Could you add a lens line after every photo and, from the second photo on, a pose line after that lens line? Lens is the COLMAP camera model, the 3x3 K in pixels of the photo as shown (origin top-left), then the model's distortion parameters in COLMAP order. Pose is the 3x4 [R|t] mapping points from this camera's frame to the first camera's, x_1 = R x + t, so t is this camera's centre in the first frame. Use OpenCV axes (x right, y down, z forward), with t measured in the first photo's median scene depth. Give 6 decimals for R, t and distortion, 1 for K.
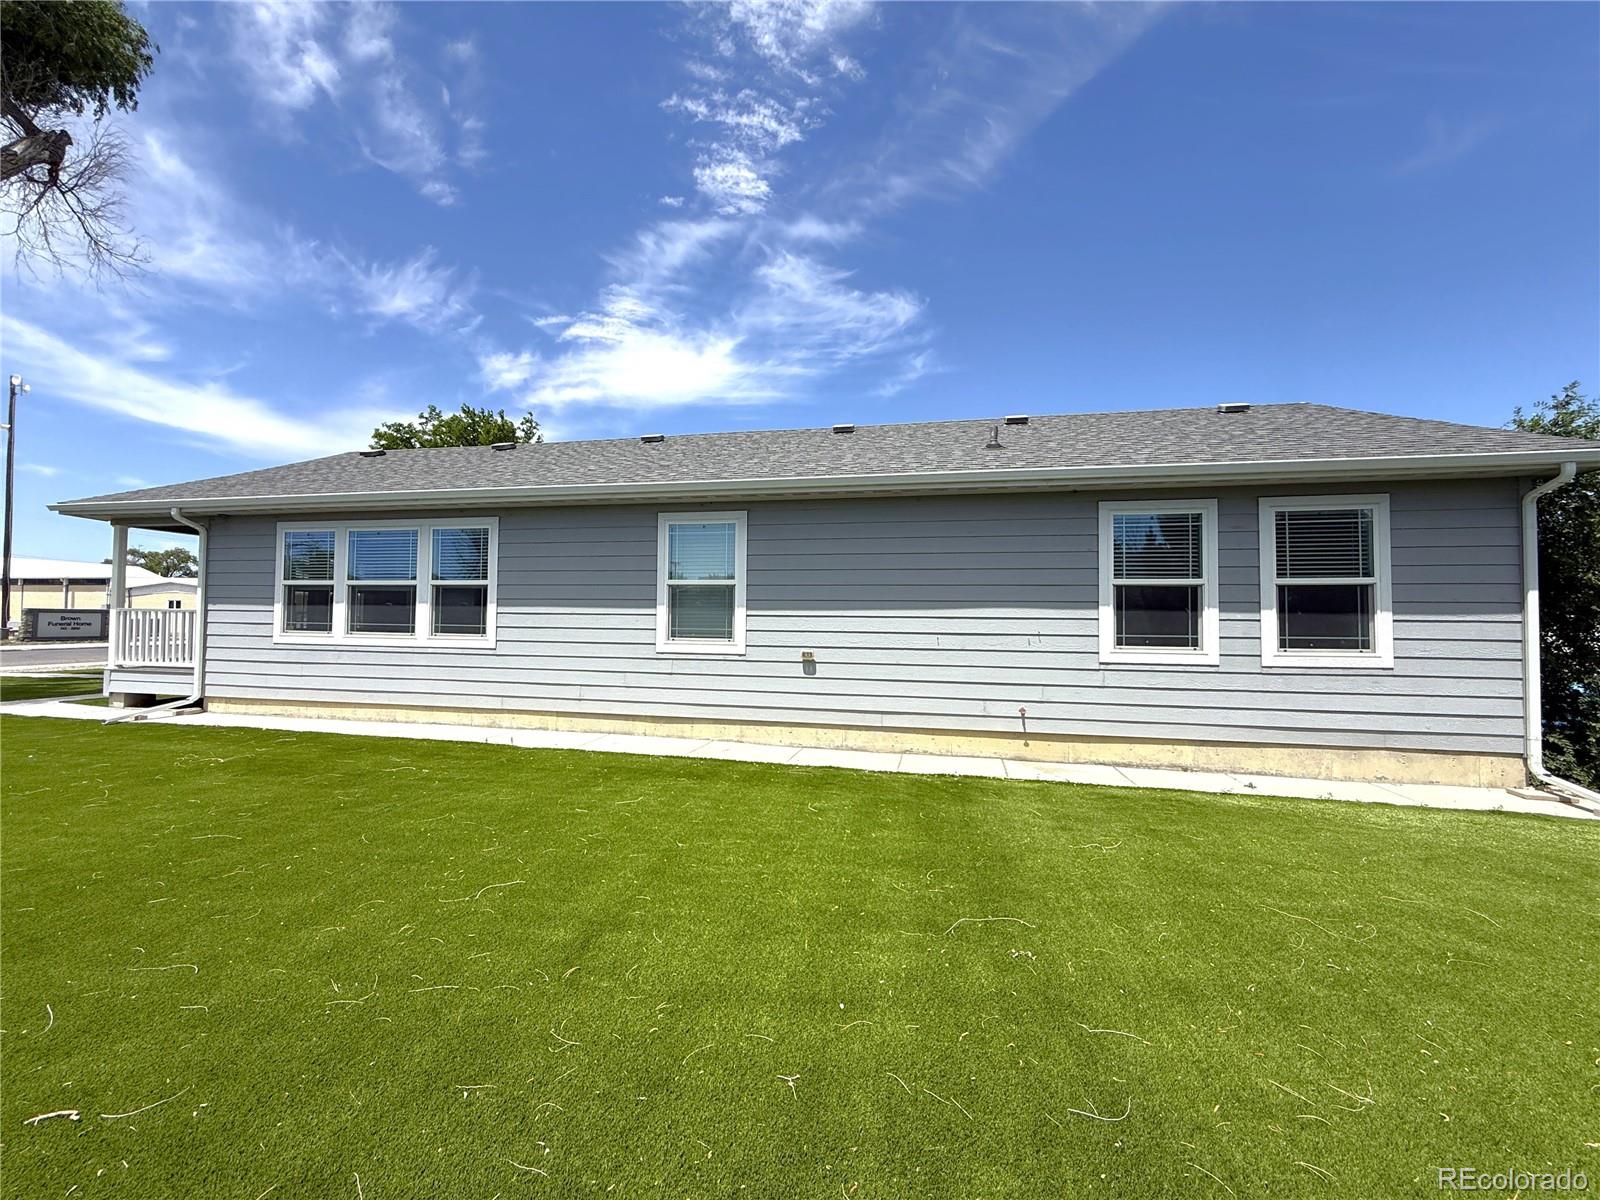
lens RADIAL K [[626.9, 0, 800.8], [0, 626.9, 593.6], [0, 0, 1]] dist [0.000829, 0.000106]
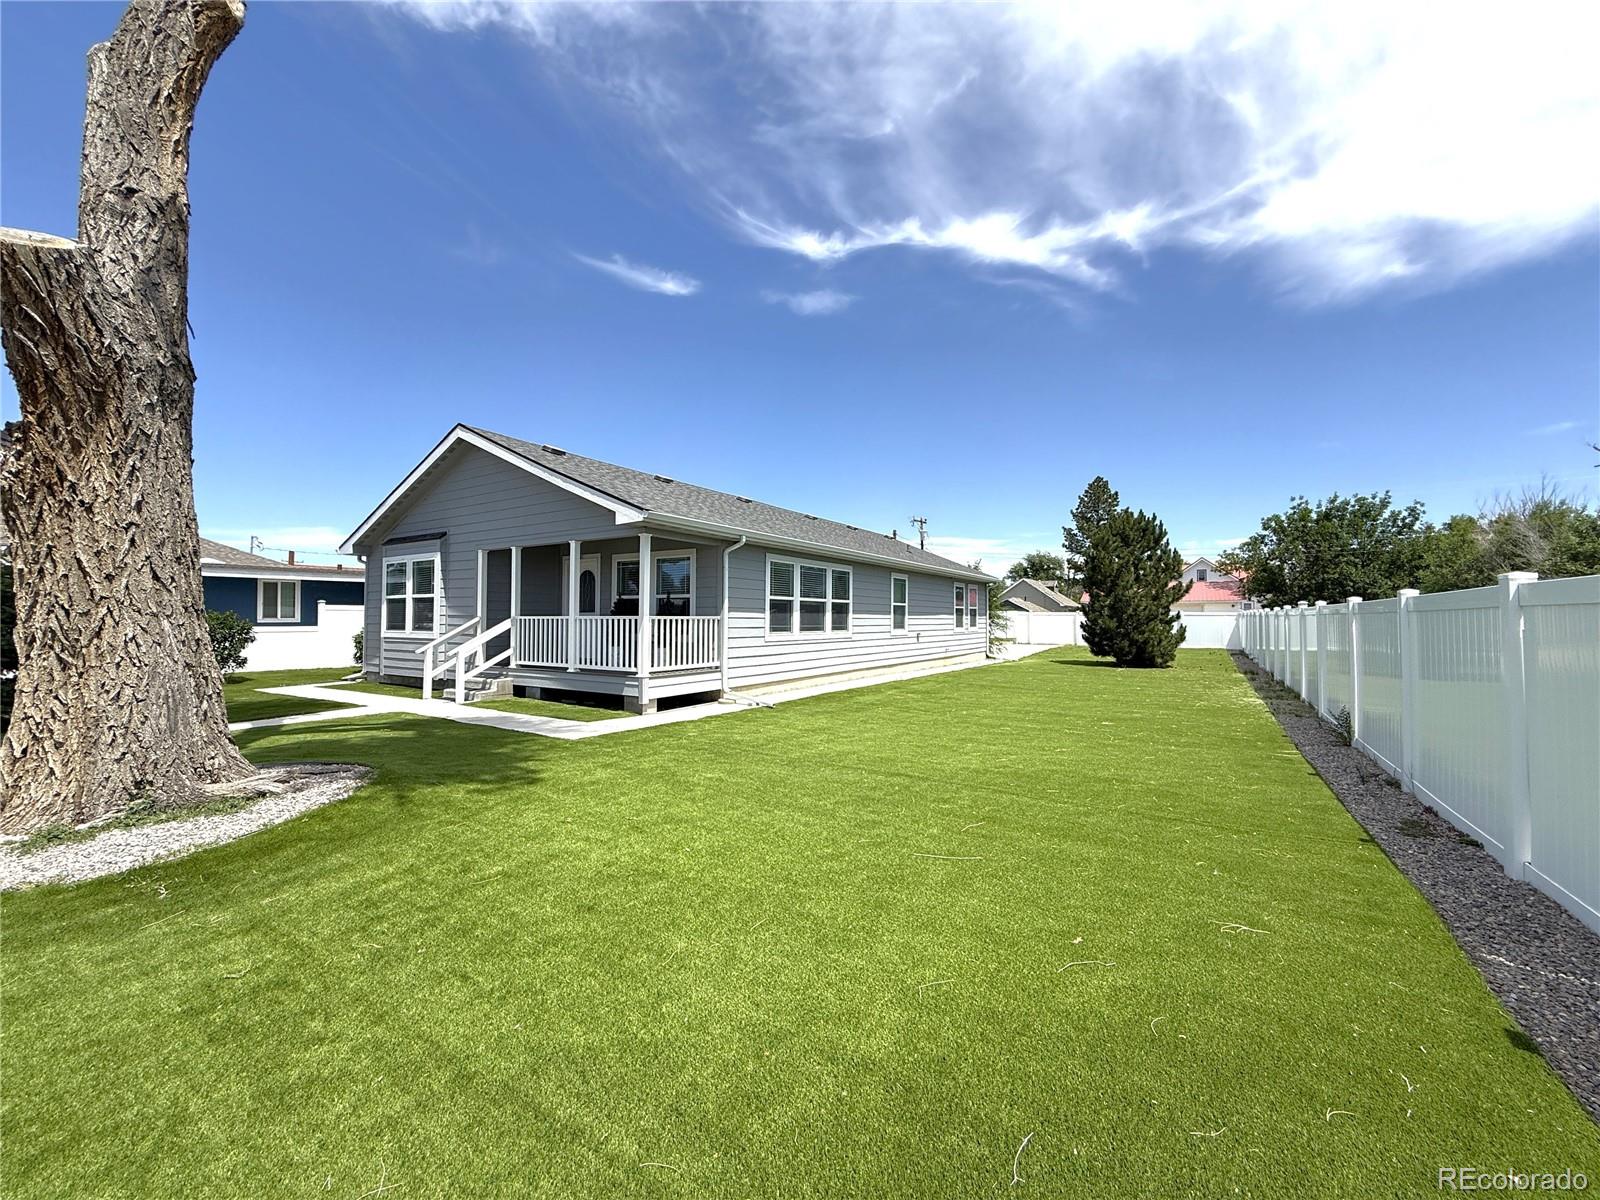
lens RADIAL K [[642.7, 0, 796.3], [0, 642.7, 608.5], [0, 0, 1]] dist [0.004479, -0.000006]
pose [[0.360538, 0.004626, 0.932733, -2.102458], [-0.031911, 0.999463, 0.007378, -0.005467], [-0.932198, -0.032424, 0.360492, 0.429867]]
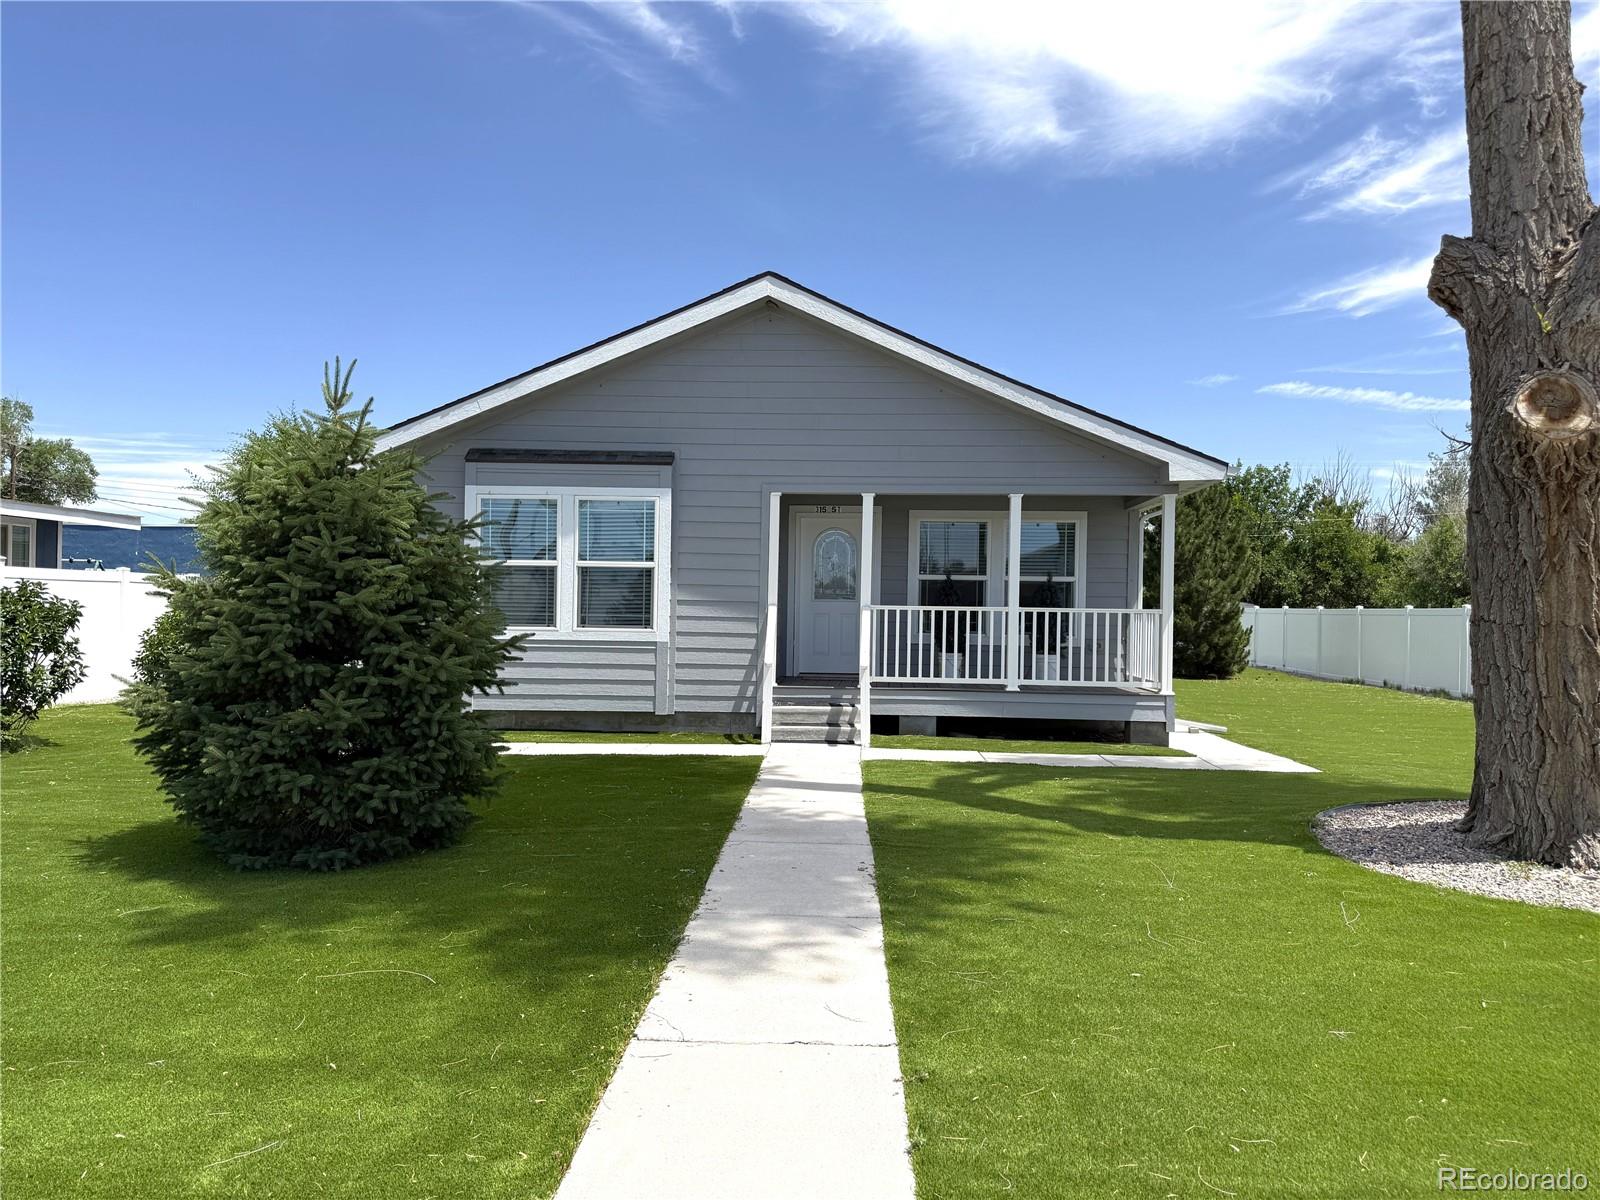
lens RADIAL K [[1130.3, 0, 805.2], [0, 1130.3, 609.1], [0, 0, 1]] dist [0.114492, -0.156378]
pose [[-0.148153, -0.010872, 0.988905, -2.490408], [-0.053895, 0.998542, 0.002904, 0.043369], [-0.987495, -0.052867, -0.148523, 1.727440]]
